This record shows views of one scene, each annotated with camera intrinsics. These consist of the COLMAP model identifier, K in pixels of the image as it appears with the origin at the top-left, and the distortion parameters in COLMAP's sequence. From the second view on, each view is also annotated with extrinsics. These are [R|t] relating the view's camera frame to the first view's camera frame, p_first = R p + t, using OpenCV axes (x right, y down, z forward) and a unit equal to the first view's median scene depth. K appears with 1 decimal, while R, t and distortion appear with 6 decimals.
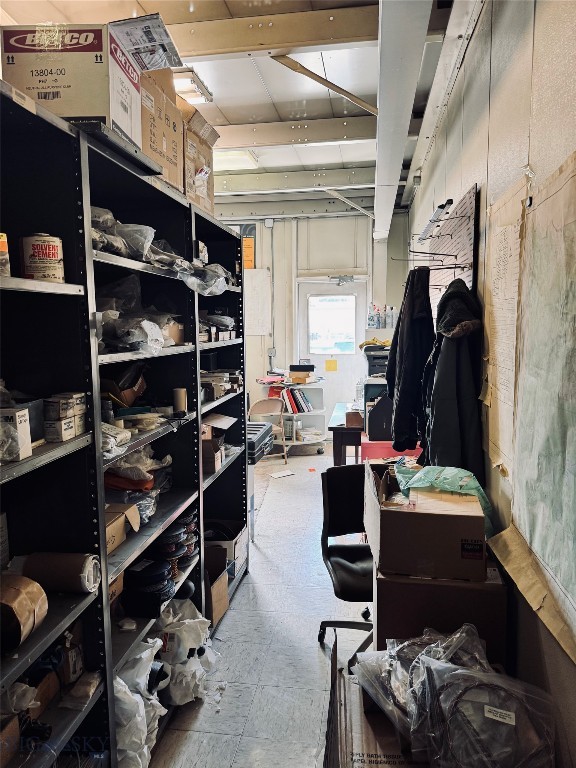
lens RADIAL K [[526.0, 0, 290.9], [0, 526.0, 384.9], [0, 0, 1]] dist [0.008026, 0.001655]
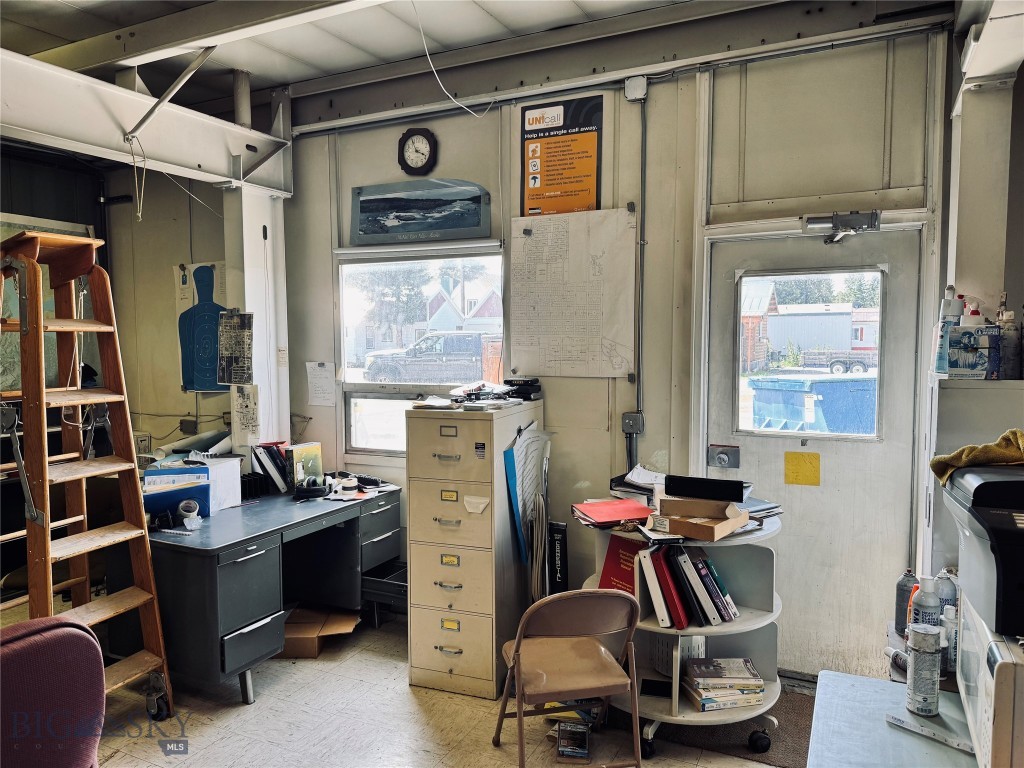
lens RADIAL K [[701.3, 0, 501.5], [0, 701.3, 382.3], [0, 0, 1]] dist [0.008026, 0.001655]
pose [[0.945297, 0.025575, -0.325207, 0.038393], [-0.039731, 0.998527, -0.036962, -0.069939], [0.323782, 0.047861, 0.944920, 0.492012]]
